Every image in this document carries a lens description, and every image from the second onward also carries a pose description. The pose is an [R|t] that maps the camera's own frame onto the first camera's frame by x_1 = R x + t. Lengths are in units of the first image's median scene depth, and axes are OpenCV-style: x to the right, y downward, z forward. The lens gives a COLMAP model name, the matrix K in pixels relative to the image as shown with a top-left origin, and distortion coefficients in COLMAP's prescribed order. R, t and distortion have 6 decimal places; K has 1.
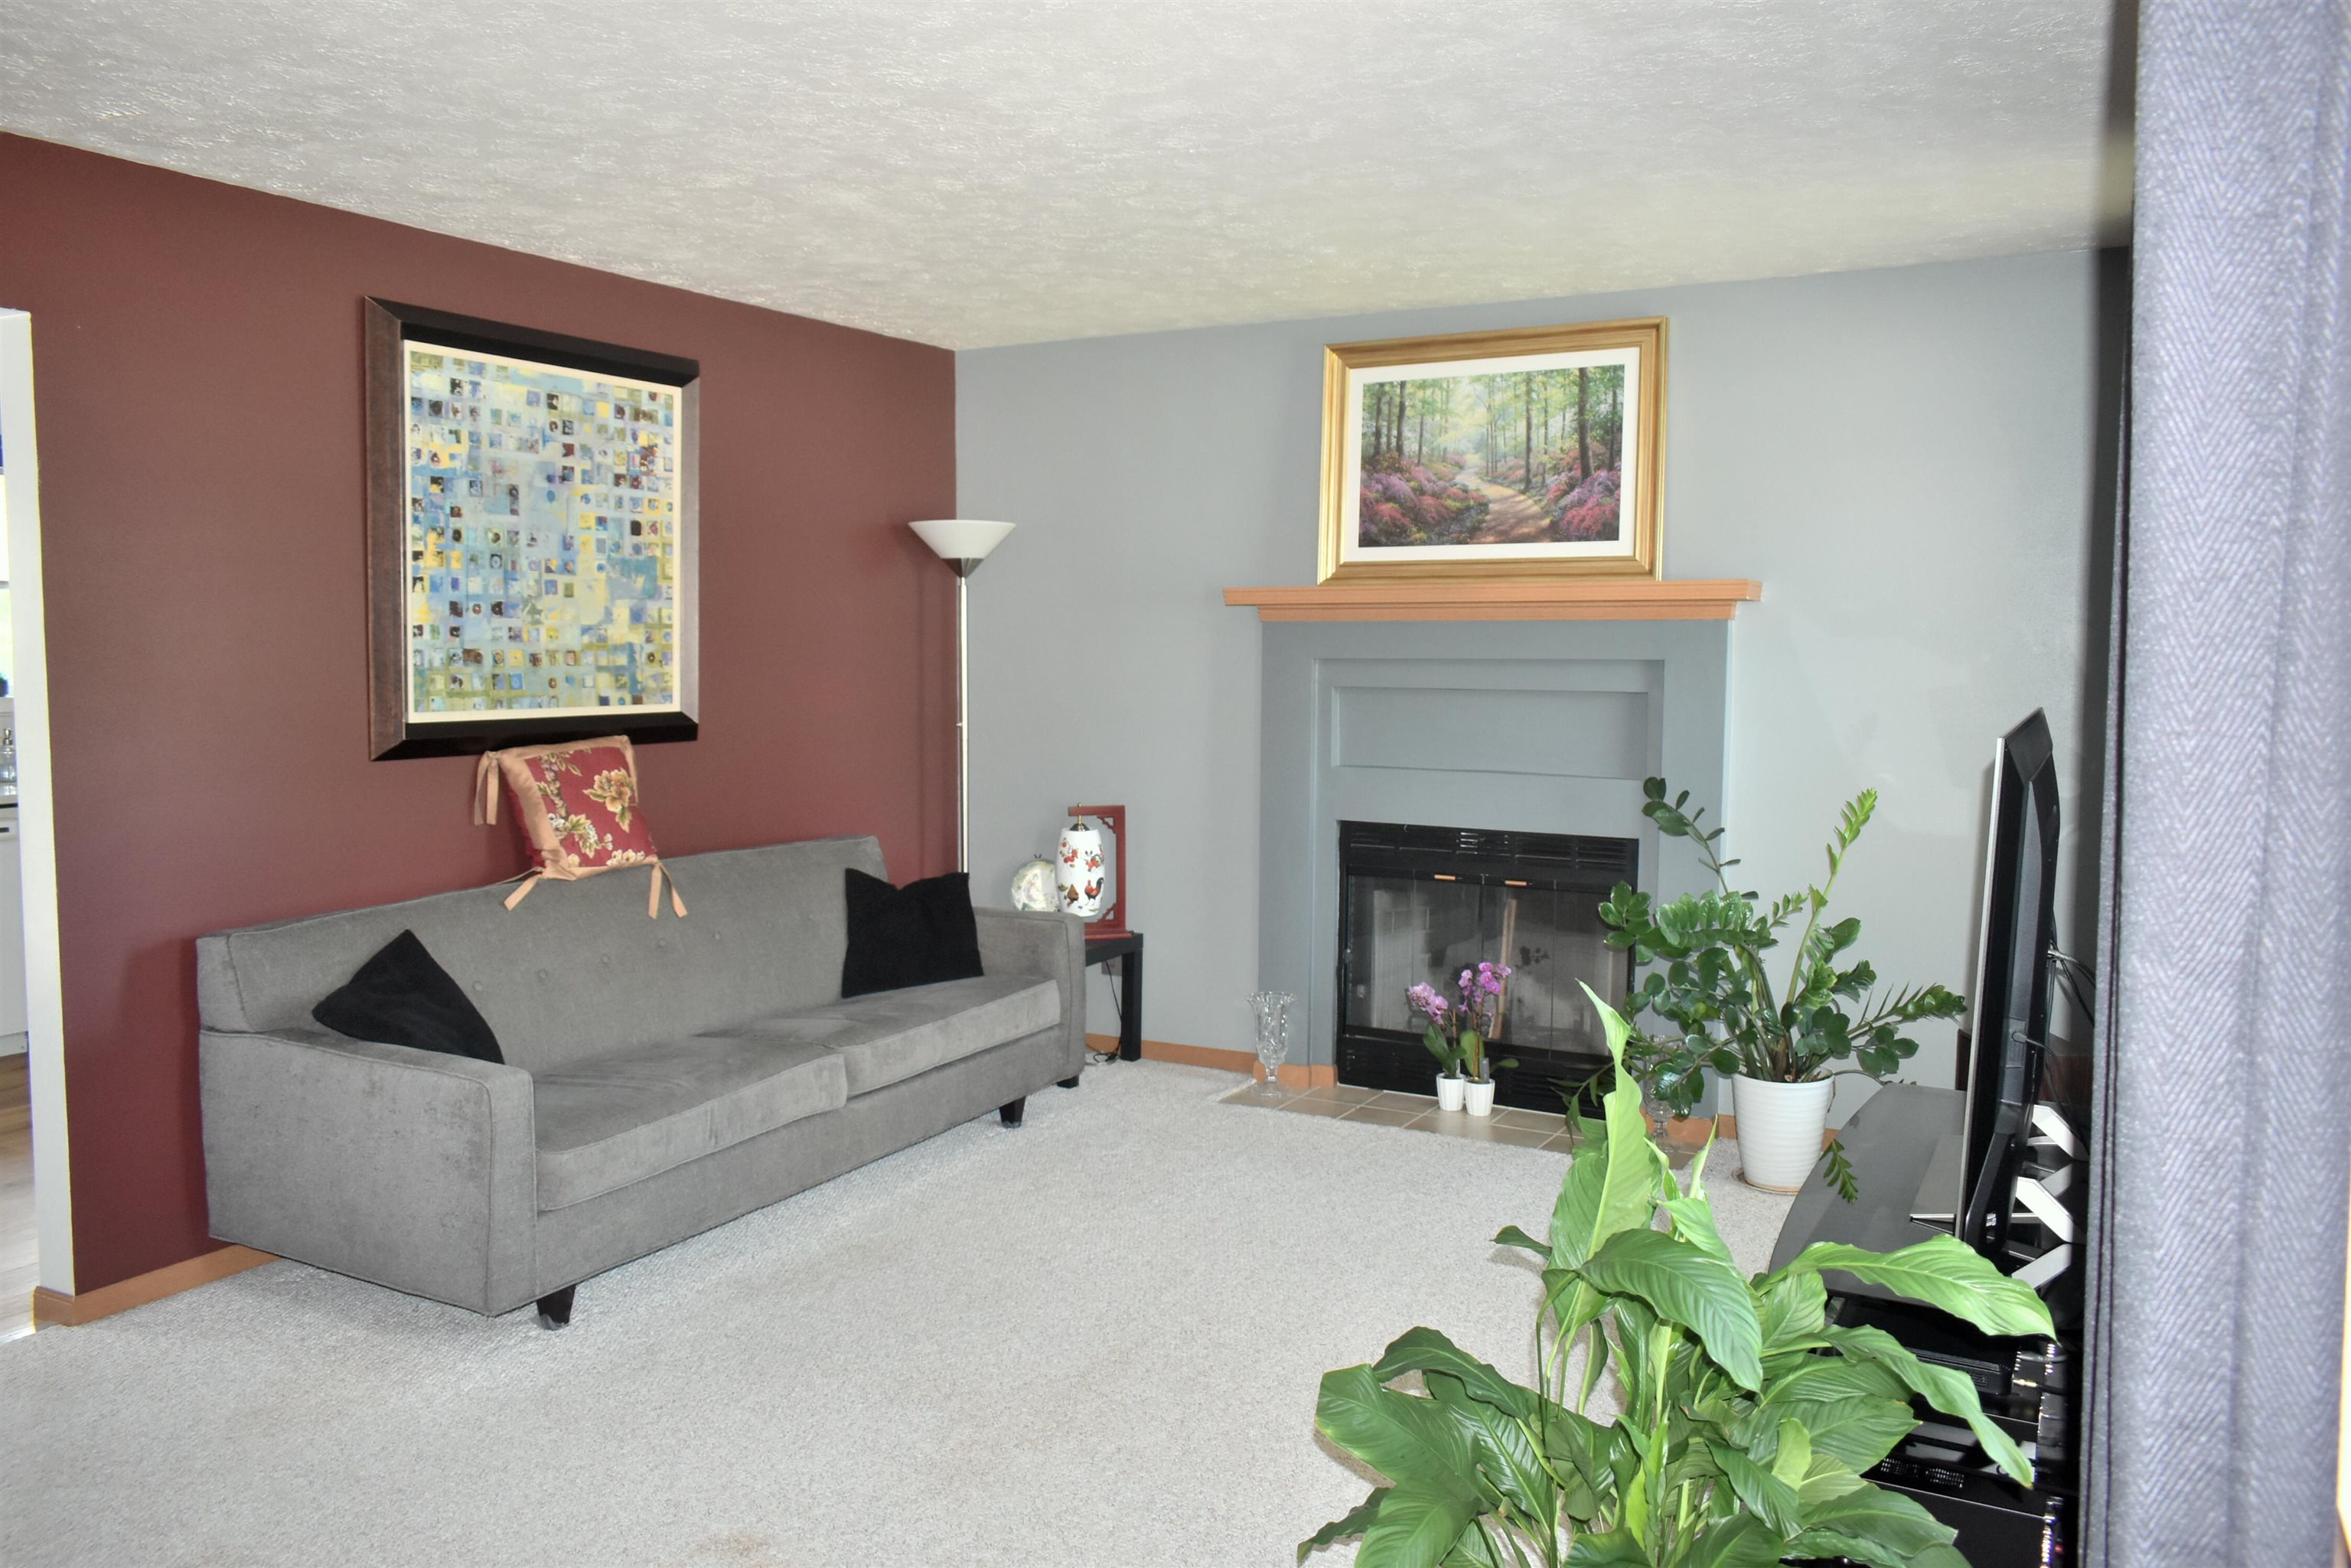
lens RADIAL K [[1831.7, 0, 1154.2], [0, 1831.7, 779.3], [0, 0, 1]] dist [-0.021928, 0.012186]
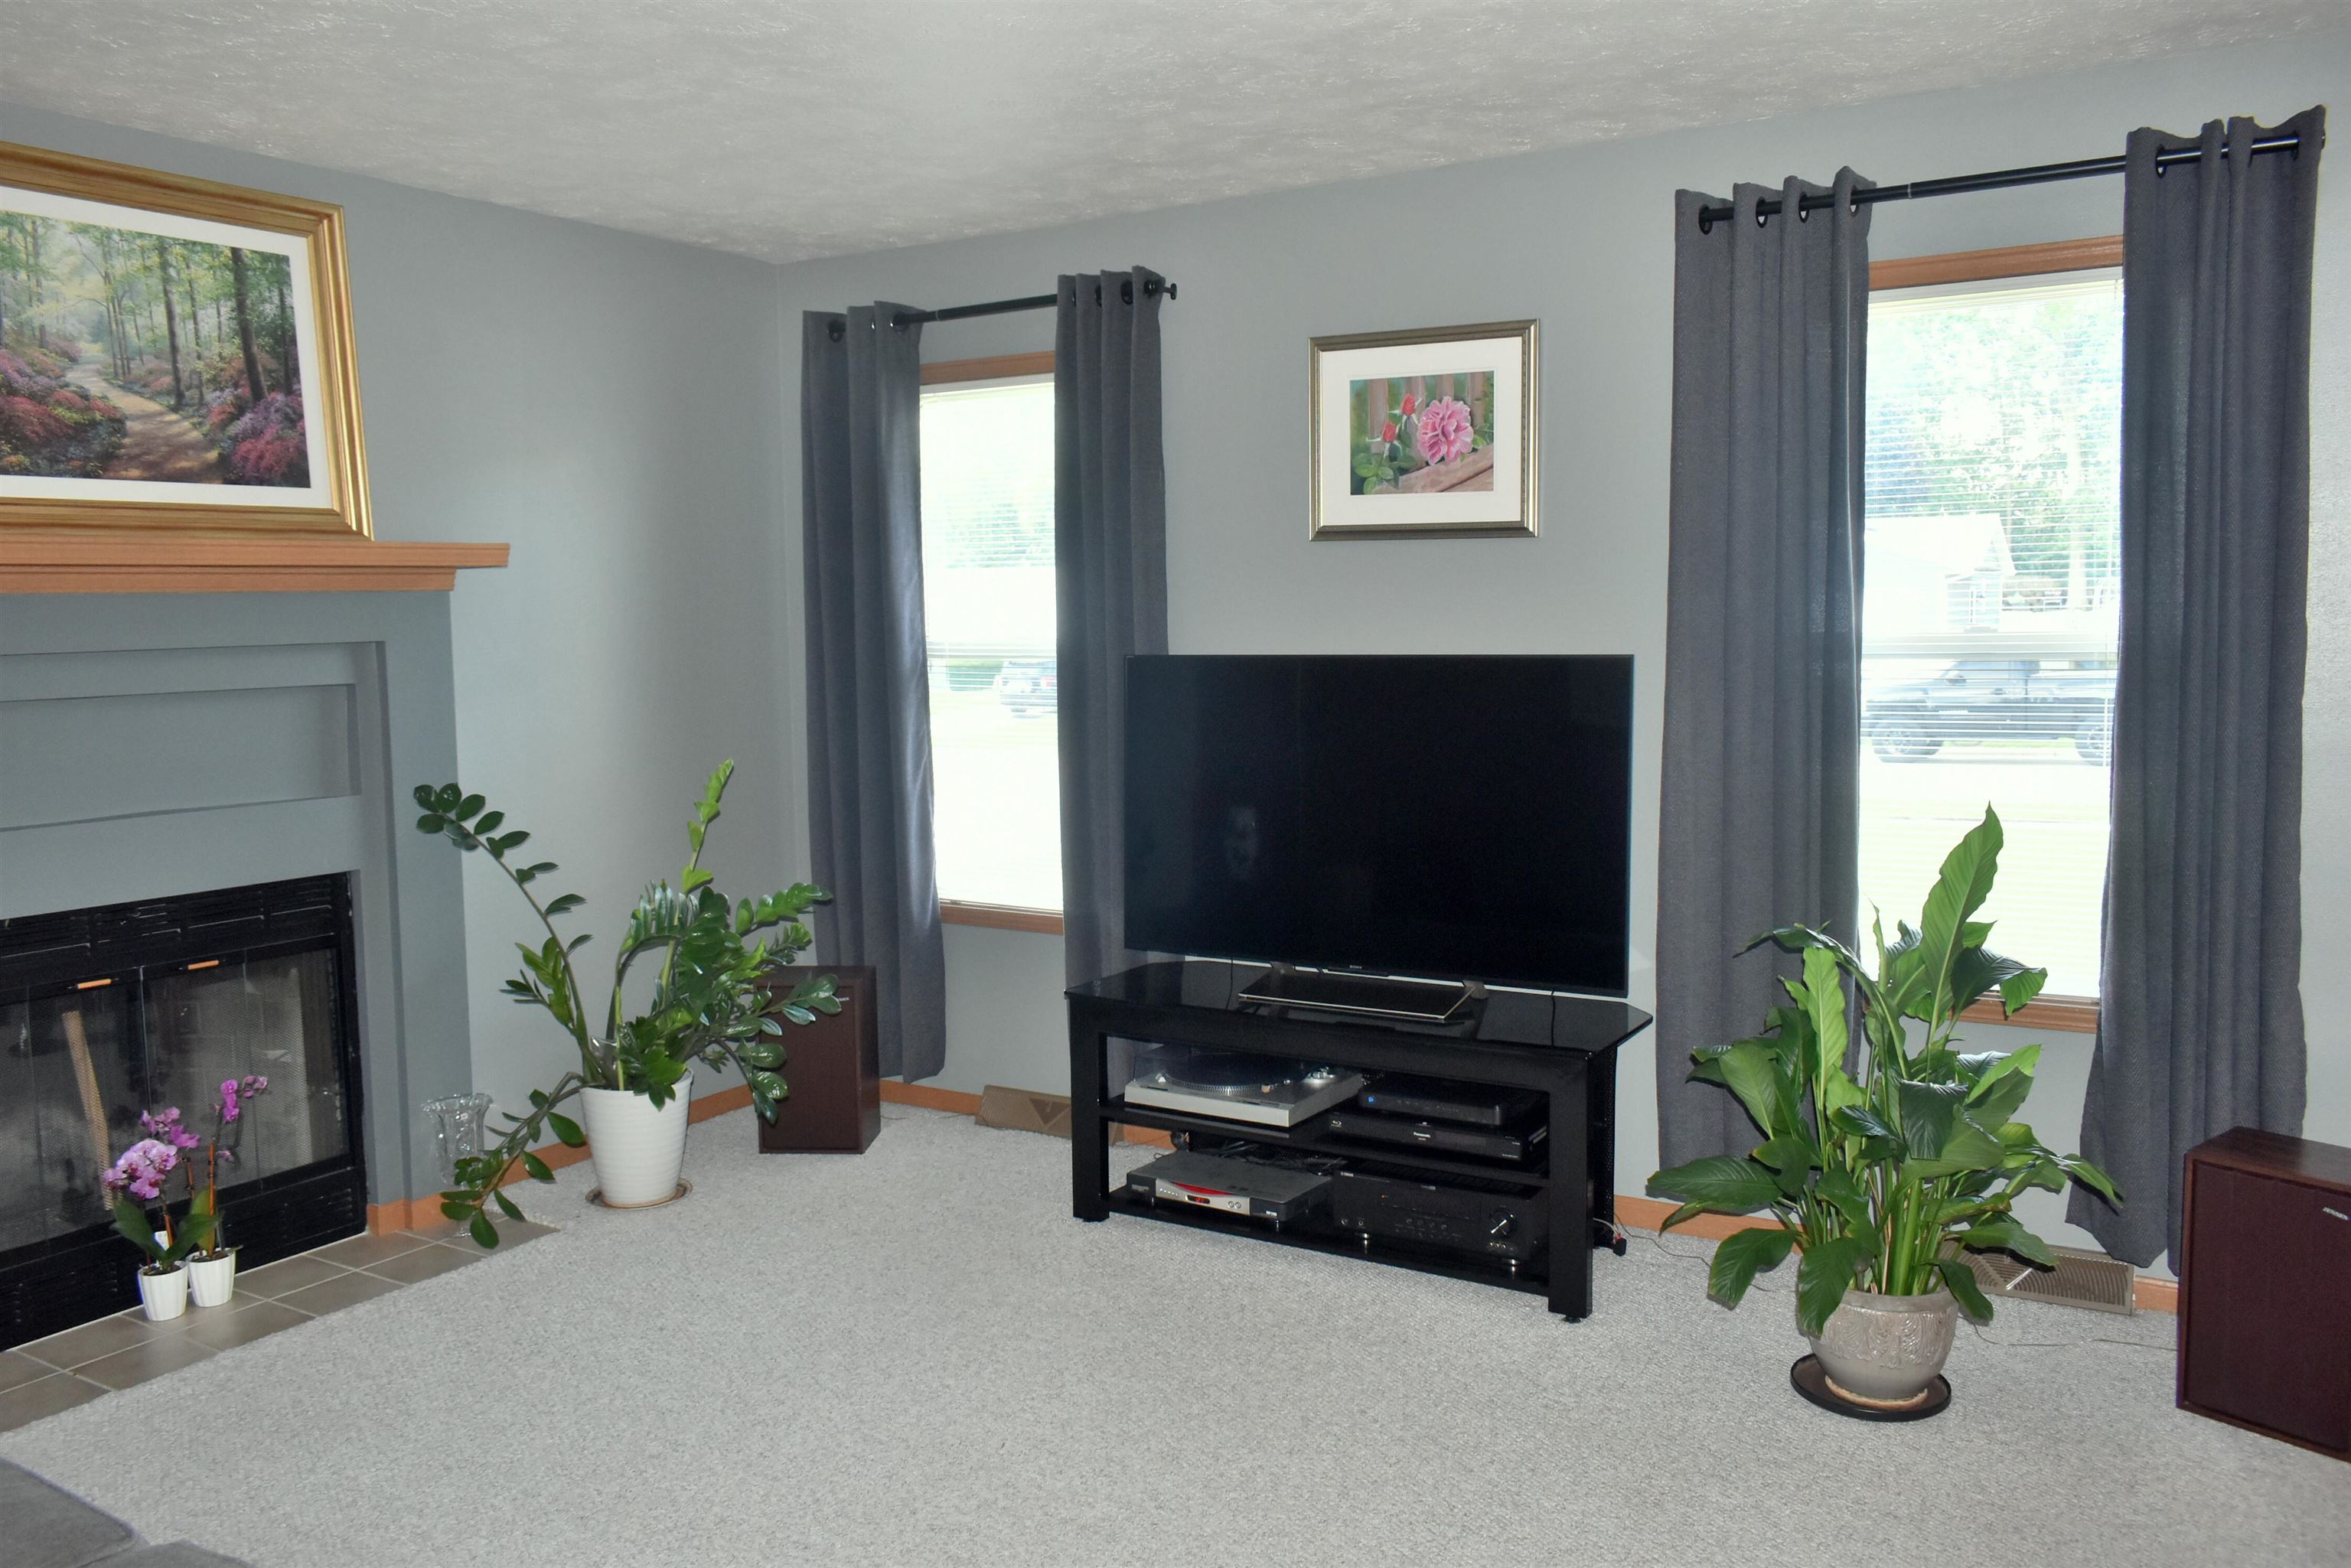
lens RADIAL K [[1831.7, 0, 1194.5], [0, 1831.7, 778.4], [0, 0, 1]] dist [-0.021928, 0.012186]
pose [[0.016217, -0.097400, 0.995113, -0.506895], [0.095270, 0.990866, 0.095432, -0.047223], [-0.995319, 0.093257, 0.025349, 0.617719]]
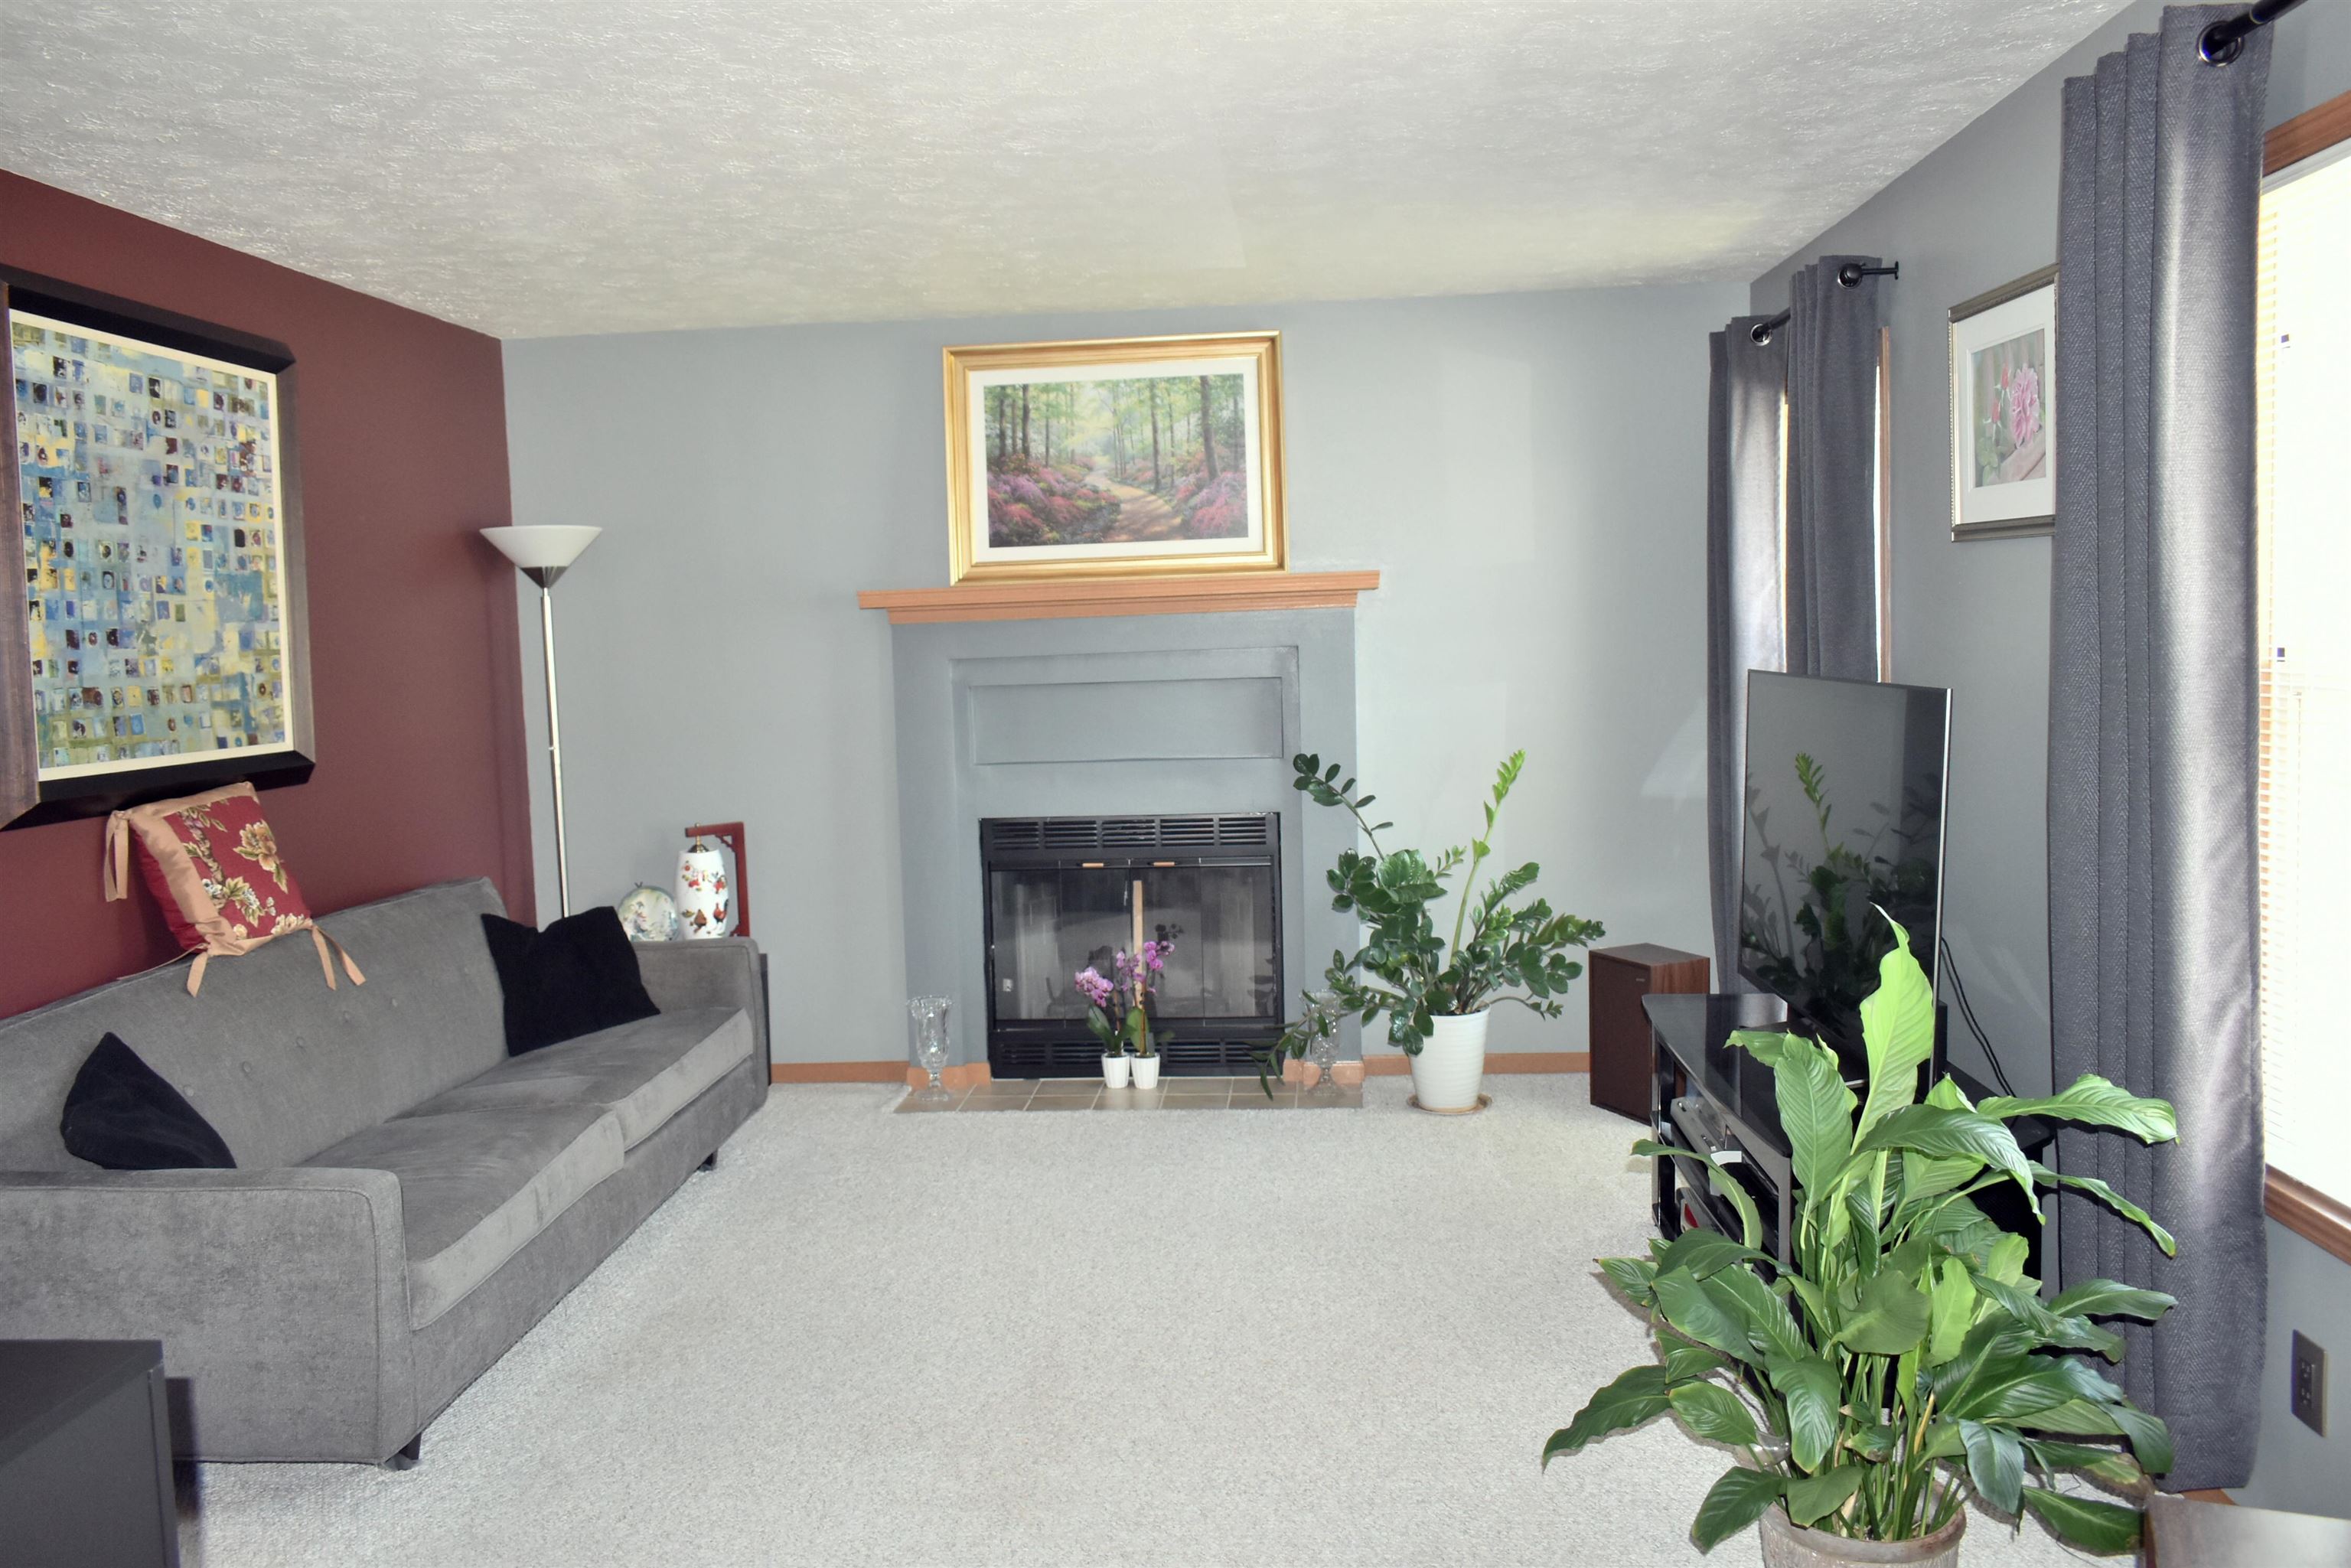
lens RADIAL K [[1831.7, 0, 1188.5], [0, 1831.7, 779.2], [0, 0, 1]] dist [-0.021928, 0.012186]
pose [[0.899778, -0.069518, 0.430774, -0.249636], [0.069585, 0.997454, 0.015624, -0.007671], [-0.430763, 0.015917, 0.902325, 0.043985]]
